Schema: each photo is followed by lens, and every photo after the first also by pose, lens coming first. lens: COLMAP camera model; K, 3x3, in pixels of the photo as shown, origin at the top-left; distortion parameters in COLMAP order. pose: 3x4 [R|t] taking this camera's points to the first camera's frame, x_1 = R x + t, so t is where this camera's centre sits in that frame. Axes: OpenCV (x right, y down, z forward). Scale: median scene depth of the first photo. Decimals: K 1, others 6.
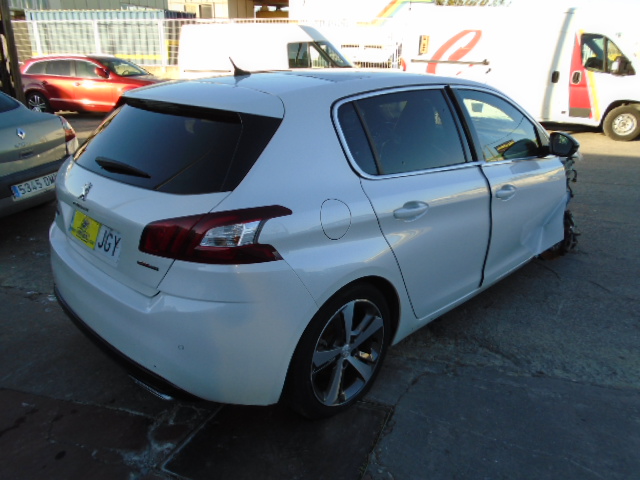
lens RADIAL K [[504.5, 0, 315.7], [0, 504.5, 251.3], [0, 0, 1]] dist [-0.013527, 0.011973]
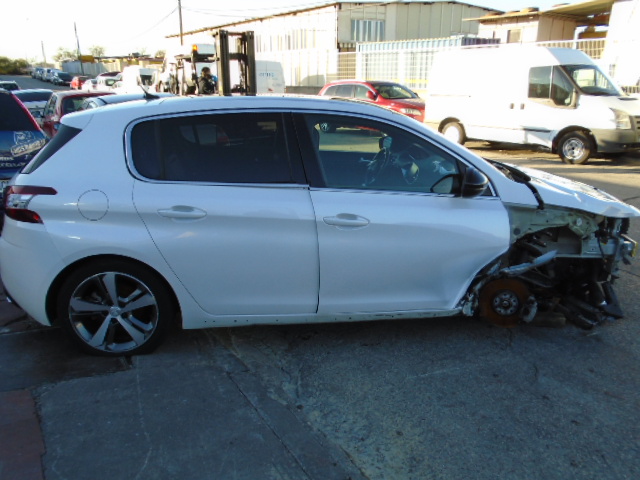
lens RADIAL K [[504.5, 0, 320.9], [0, 504.5, 241.3], [0, 0, 1]] dist [-0.013527, 0.011973]
pose [[0.782730, 0.186079, -0.593893, 0.226711], [-0.220765, 0.975218, 0.014597, -0.020973], [0.581891, 0.119685, 0.804412, 0.047703]]
